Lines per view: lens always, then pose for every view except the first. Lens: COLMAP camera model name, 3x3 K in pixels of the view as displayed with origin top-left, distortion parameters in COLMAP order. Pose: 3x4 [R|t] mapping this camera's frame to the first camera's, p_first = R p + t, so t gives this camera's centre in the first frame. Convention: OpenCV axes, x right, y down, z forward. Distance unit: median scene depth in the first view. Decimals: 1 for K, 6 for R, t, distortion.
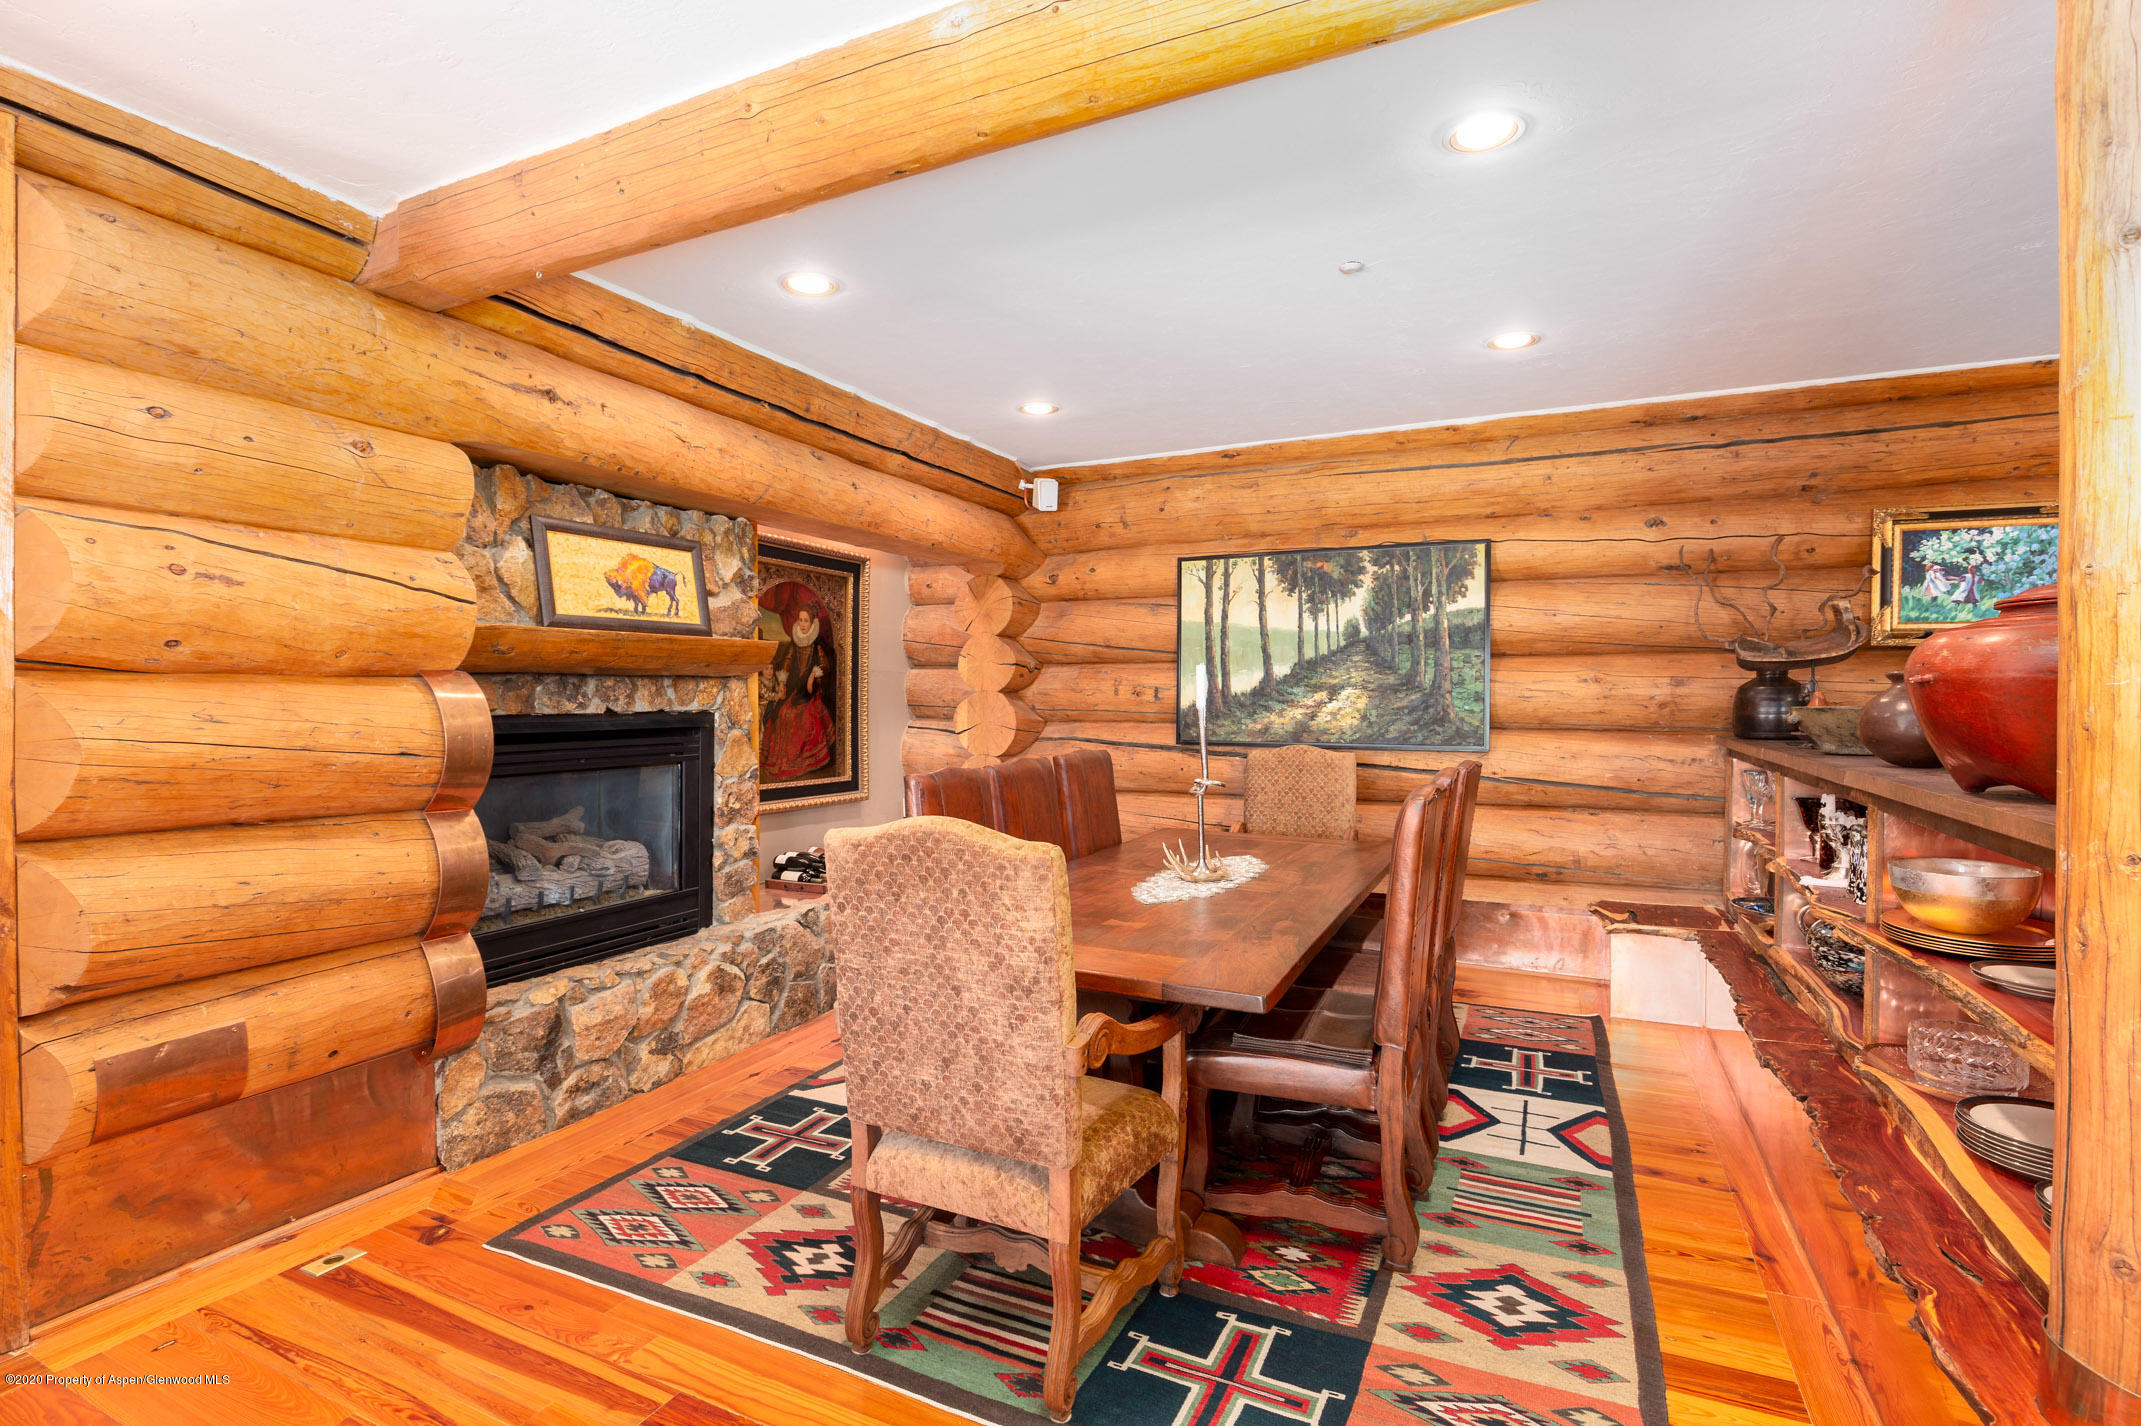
lens RADIAL K [[1030.6, 0, 1063.6], [0, 1030.6, 696.6], [0, 0, 1]] dist [-0.036886, -0.001099]
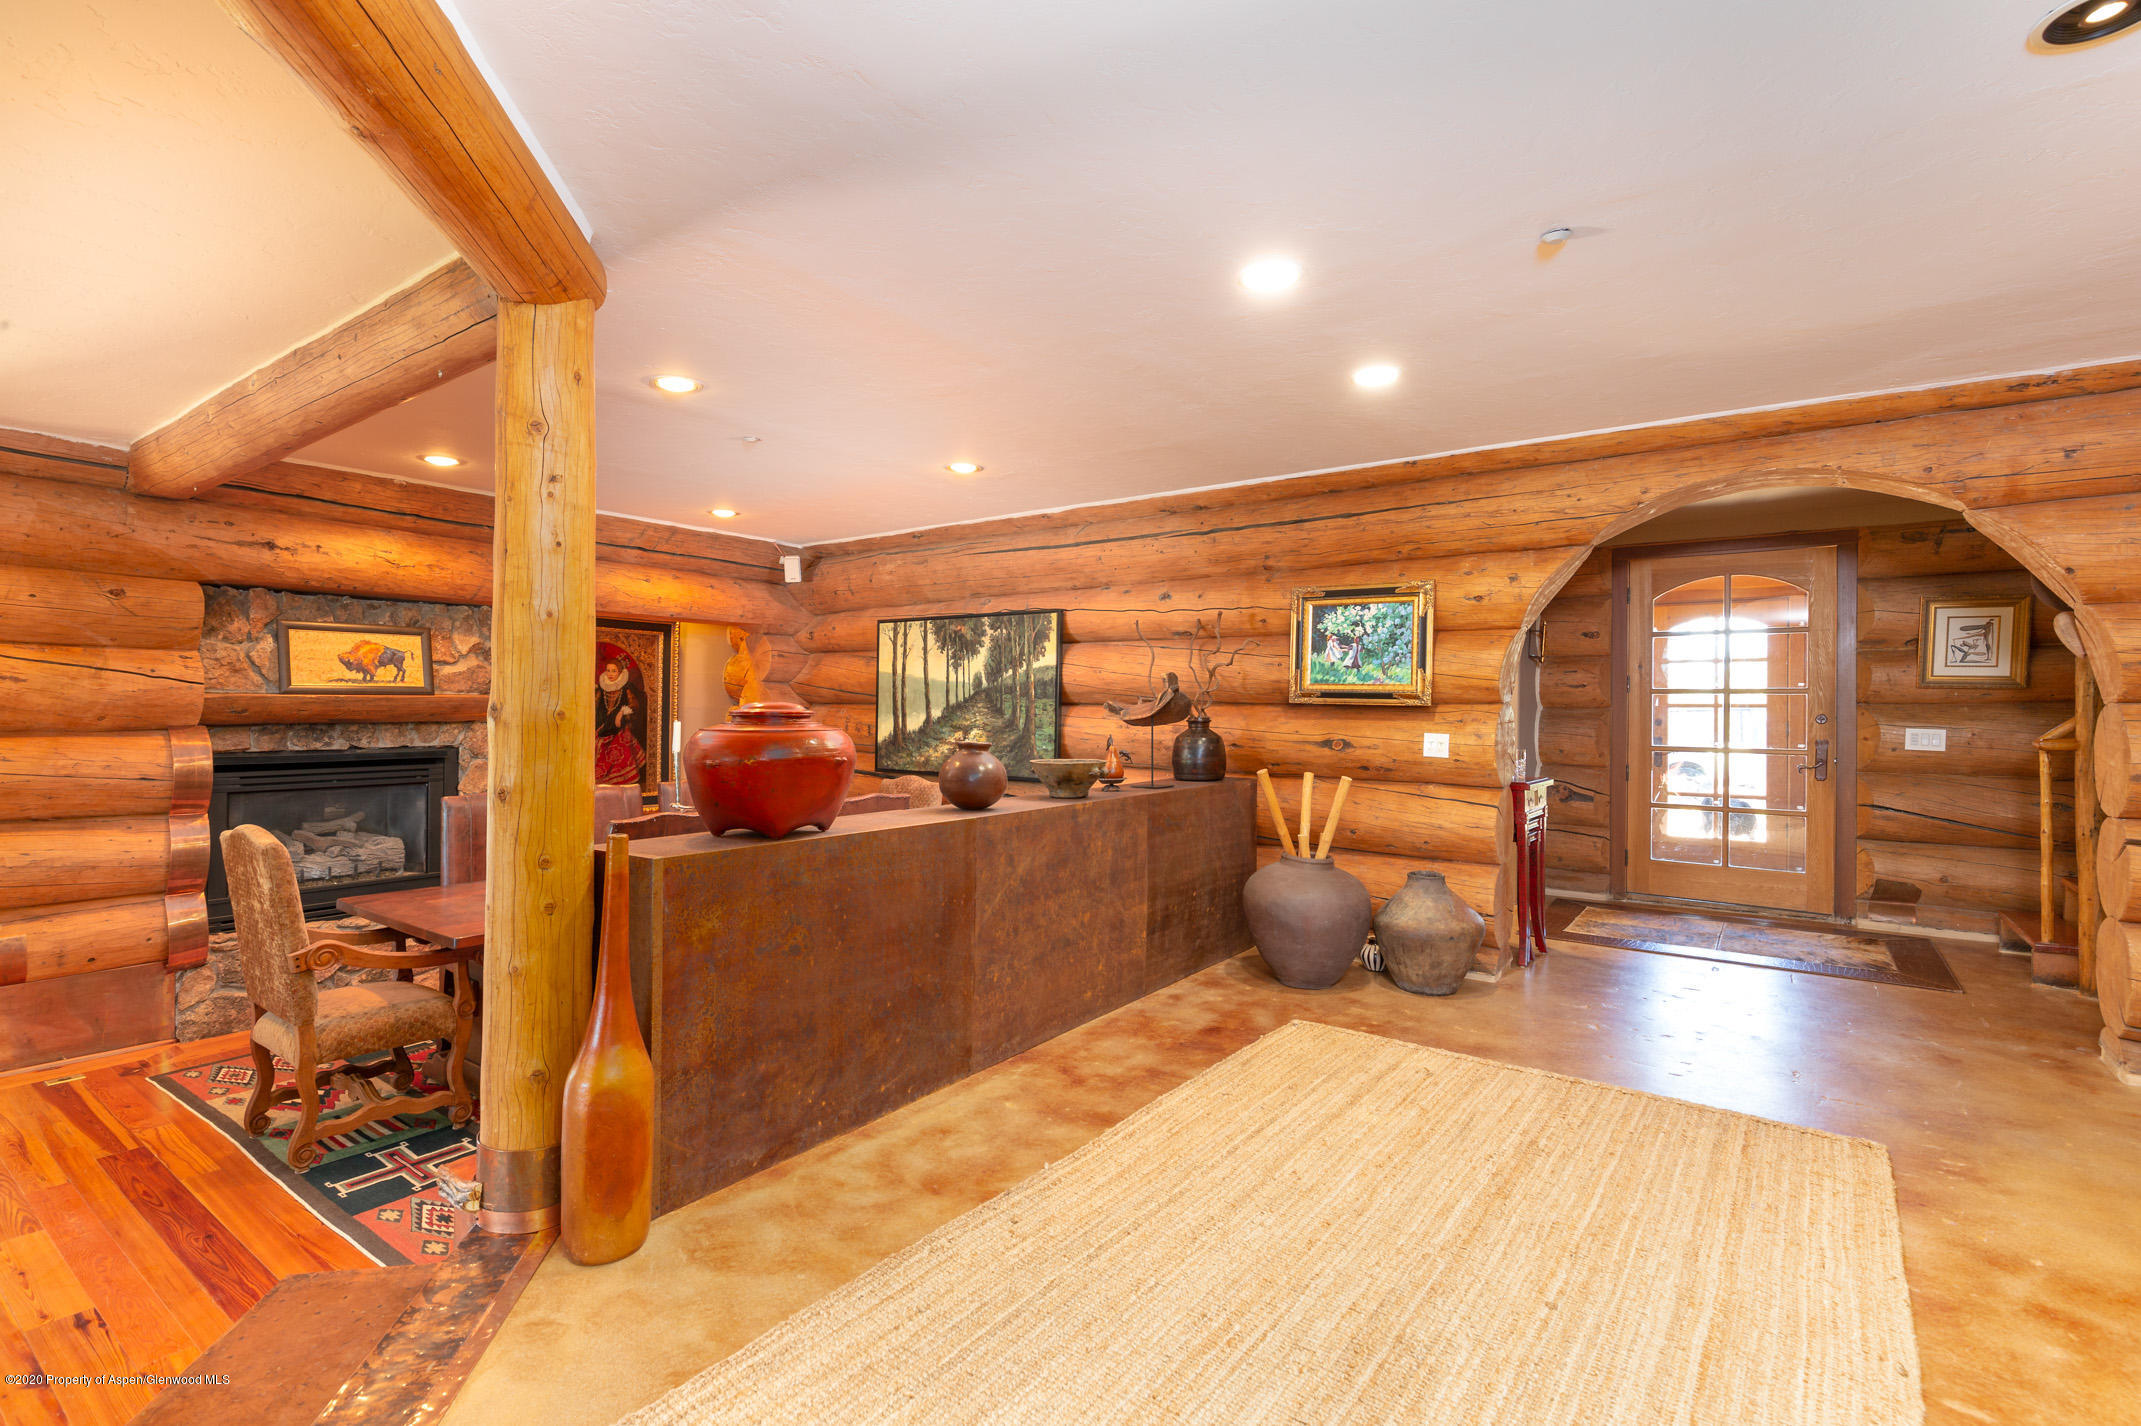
lens RADIAL K [[985.1, 0, 996.2], [0, 985.1, 695.9], [0, 0, 1]] dist [-0.033366, 0.003967]
pose [[0.985451, 0.001400, -0.169951, 0.674742], [-0.003795, 0.999898, -0.013764, -0.042690], [0.169915, 0.014209, 0.985356, -0.204906]]
